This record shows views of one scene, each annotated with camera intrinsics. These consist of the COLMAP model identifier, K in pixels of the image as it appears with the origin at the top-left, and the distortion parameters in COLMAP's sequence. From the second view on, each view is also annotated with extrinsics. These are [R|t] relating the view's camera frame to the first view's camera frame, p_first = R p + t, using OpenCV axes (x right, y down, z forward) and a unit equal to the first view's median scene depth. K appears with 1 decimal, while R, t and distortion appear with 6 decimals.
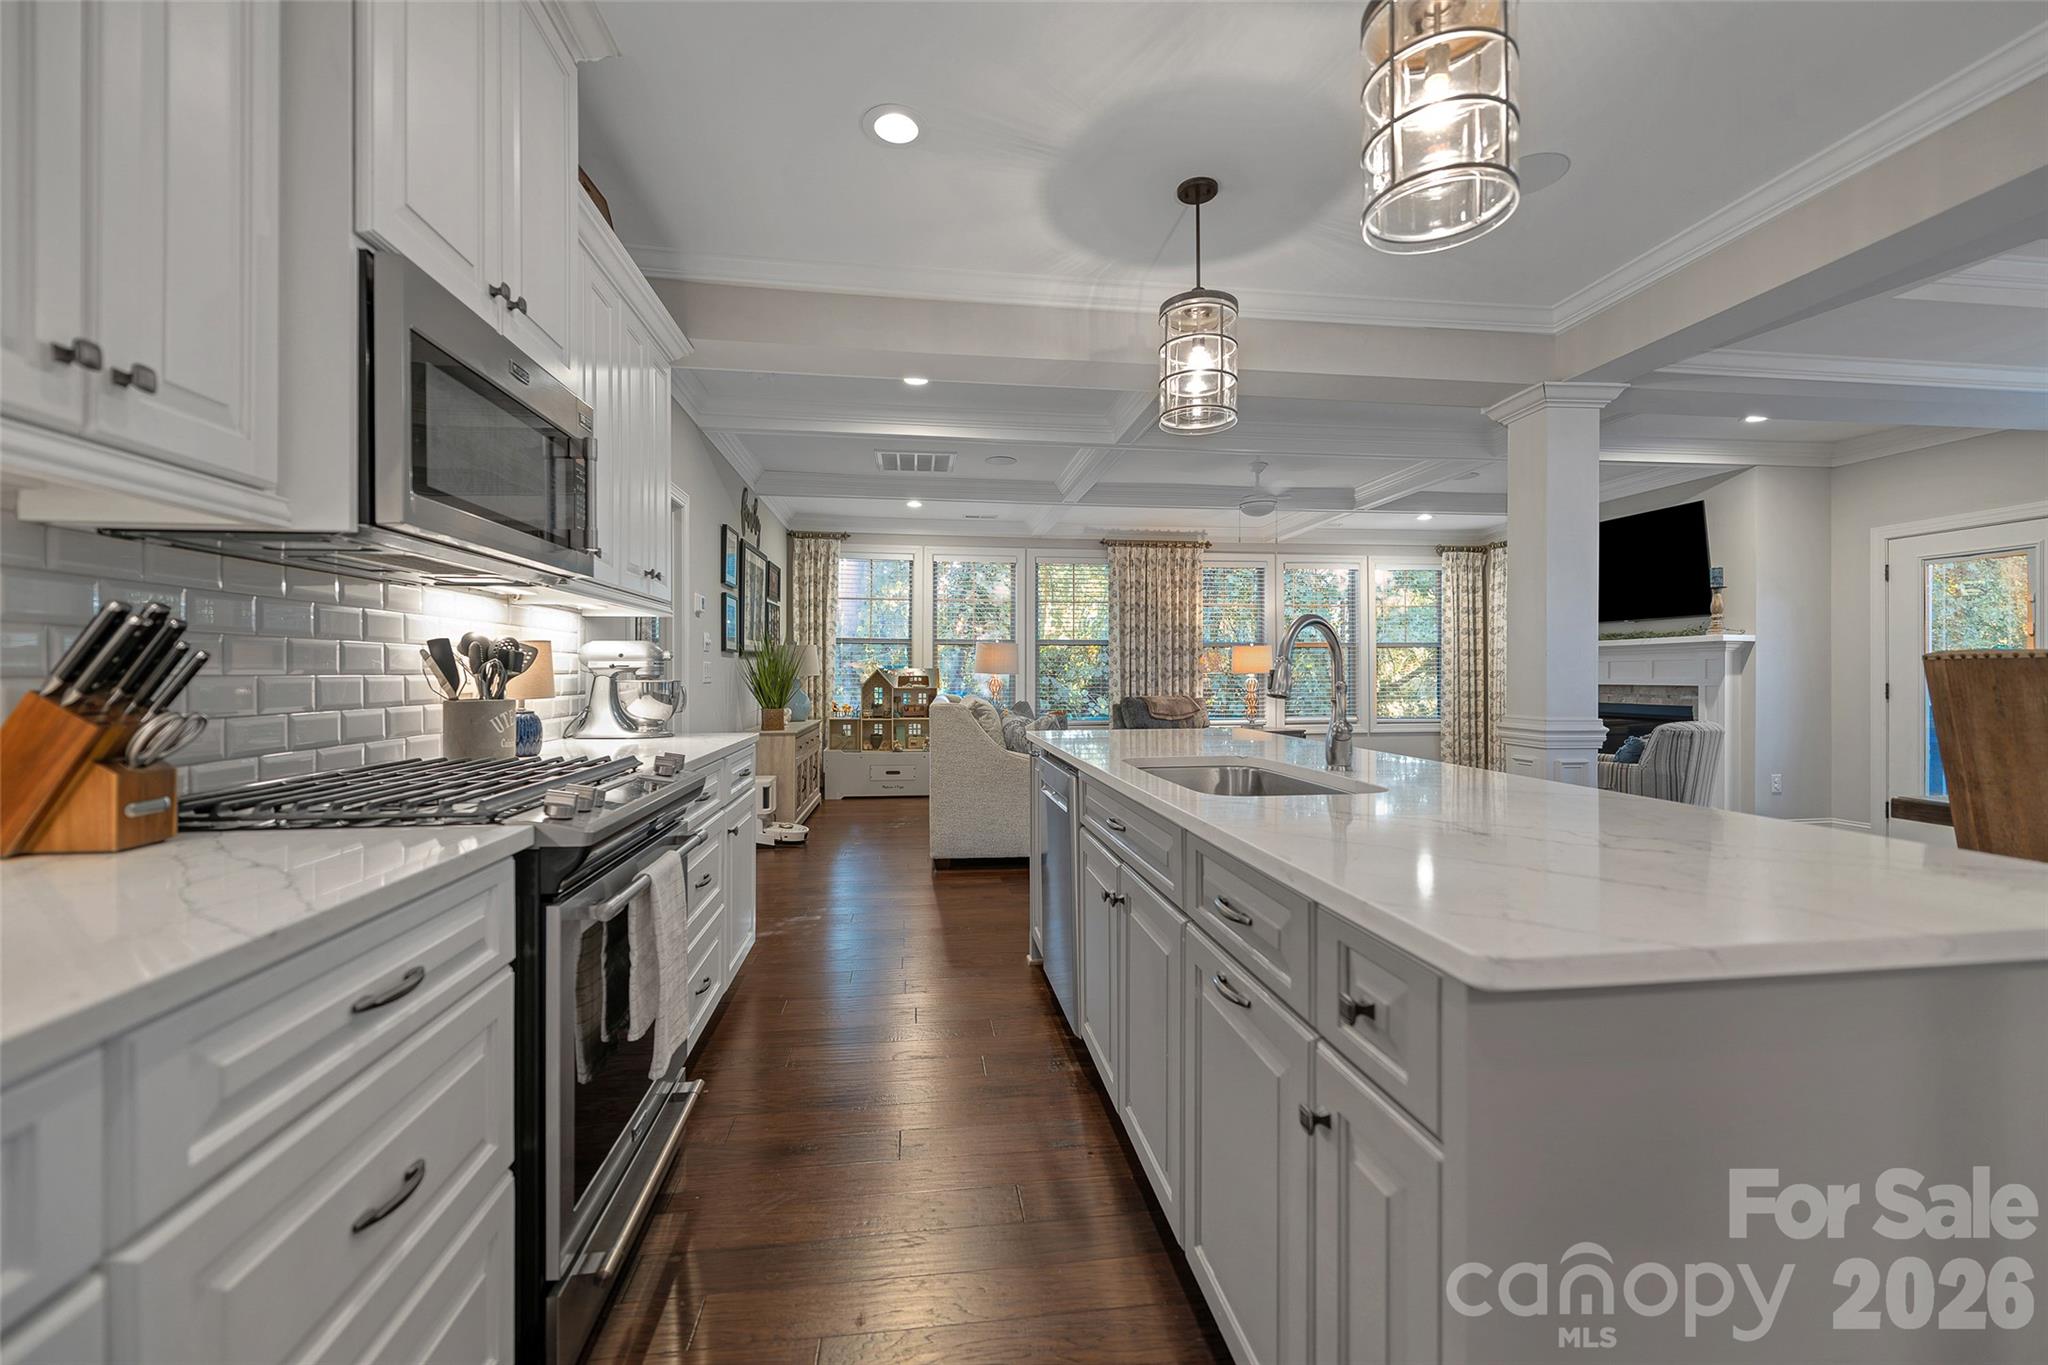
lens RADIAL K [[824.4, 0, 999.9], [0, 824.4, 671.9], [0, 0, 1]] dist [0.001378, -0.000266]
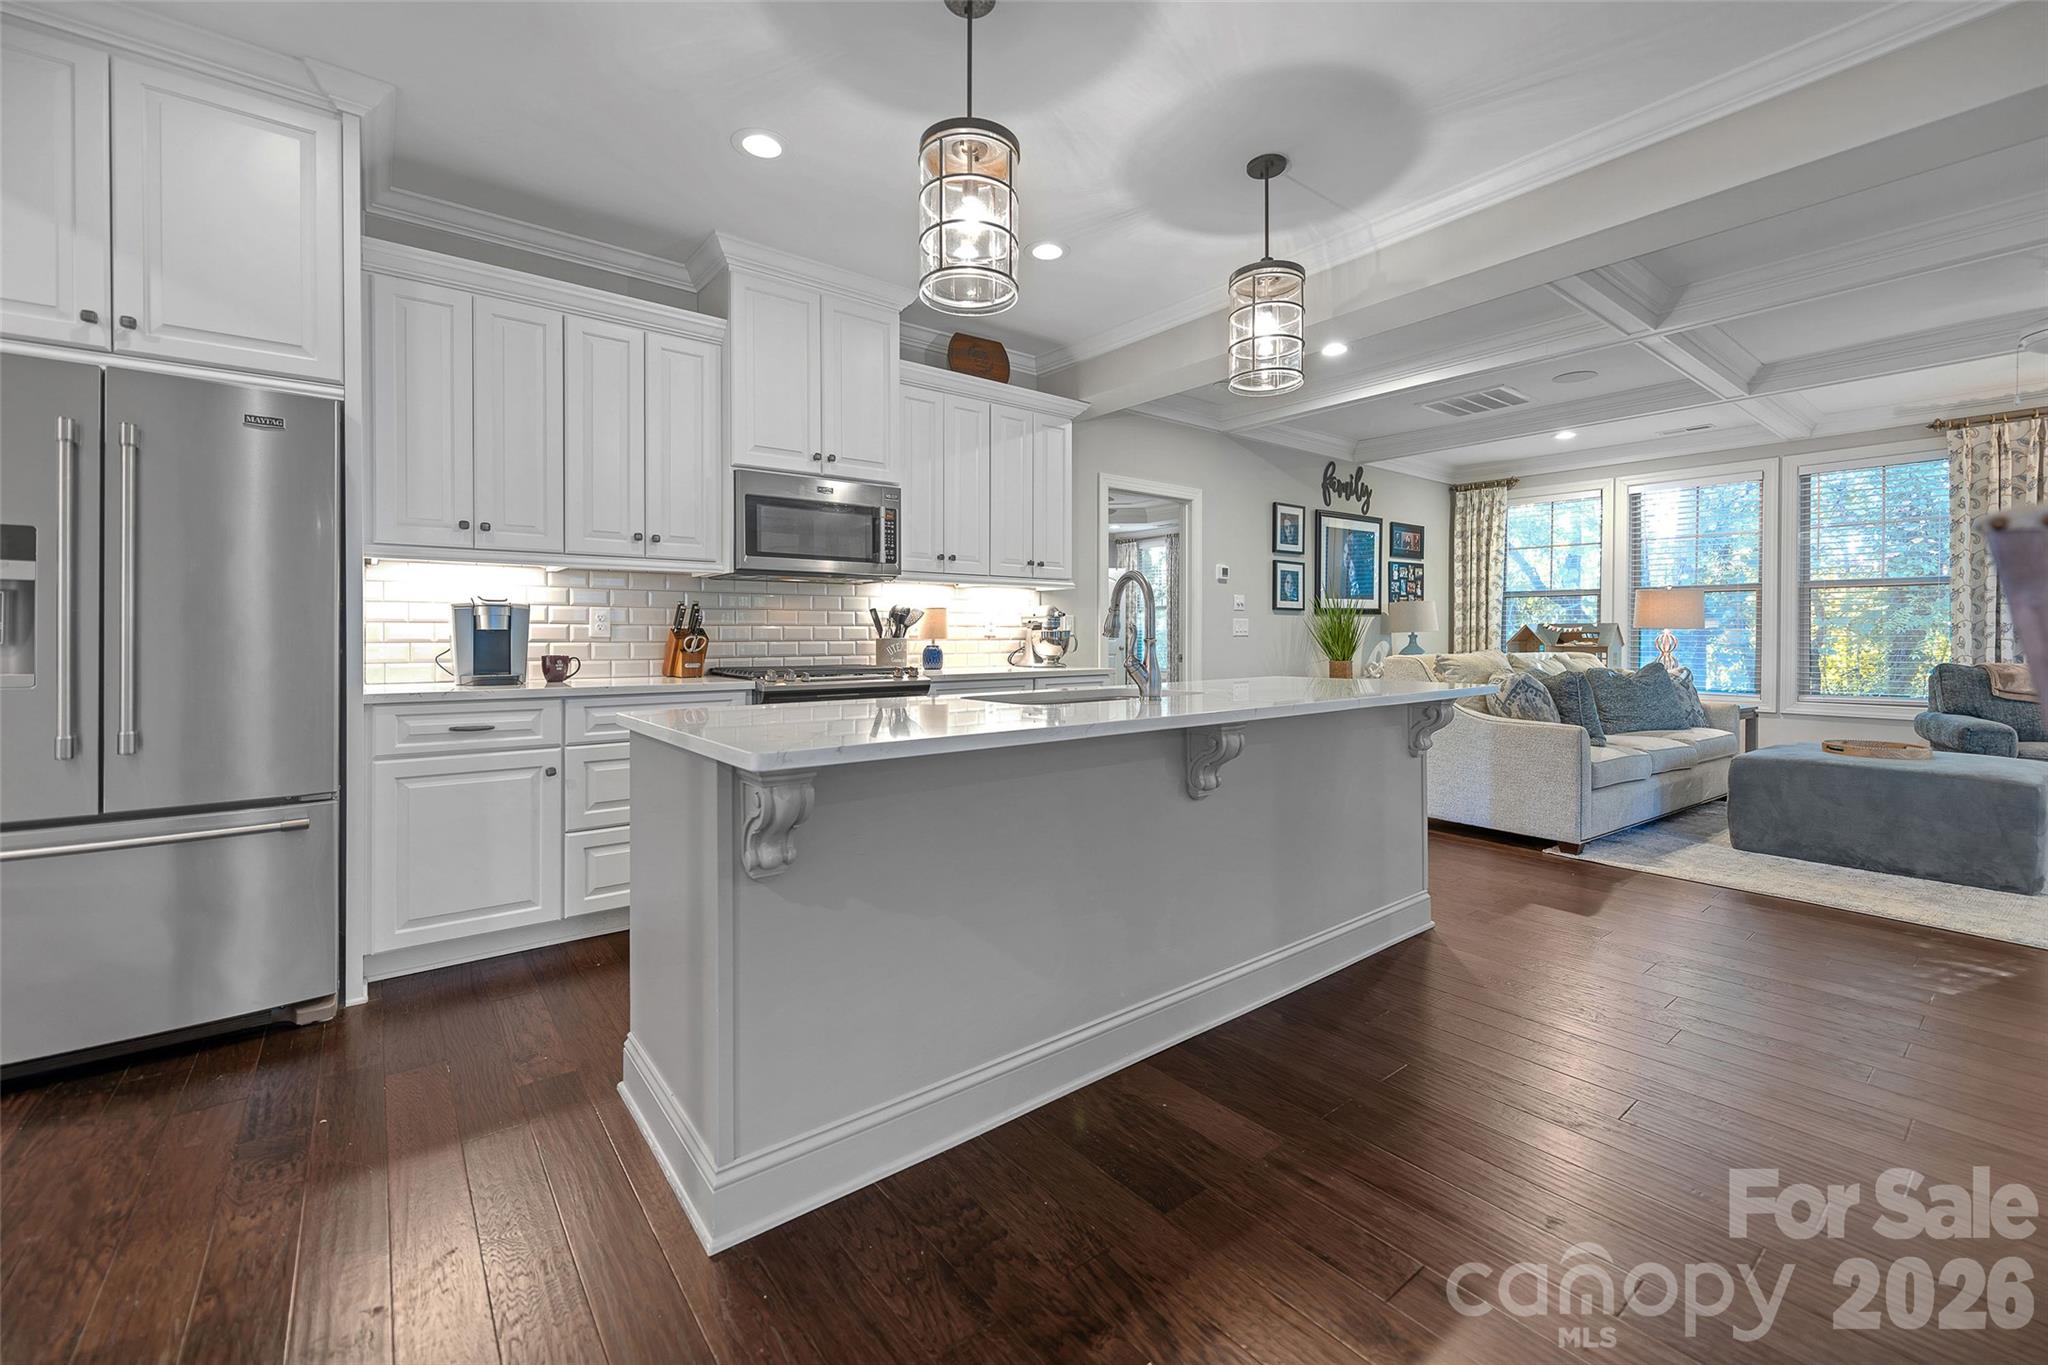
lens RADIAL K [[818.3, 0, 1034.5], [0, 818.3, 630.4], [0, 0, 1]] dist [-0.000136, -0.000043]
pose [[0.527668, -0.004839, -0.849437, 0.490476], [0.001429, 0.999987, -0.004809, 0.009737], [0.849449, 0.001324, 0.527669, 0.095924]]
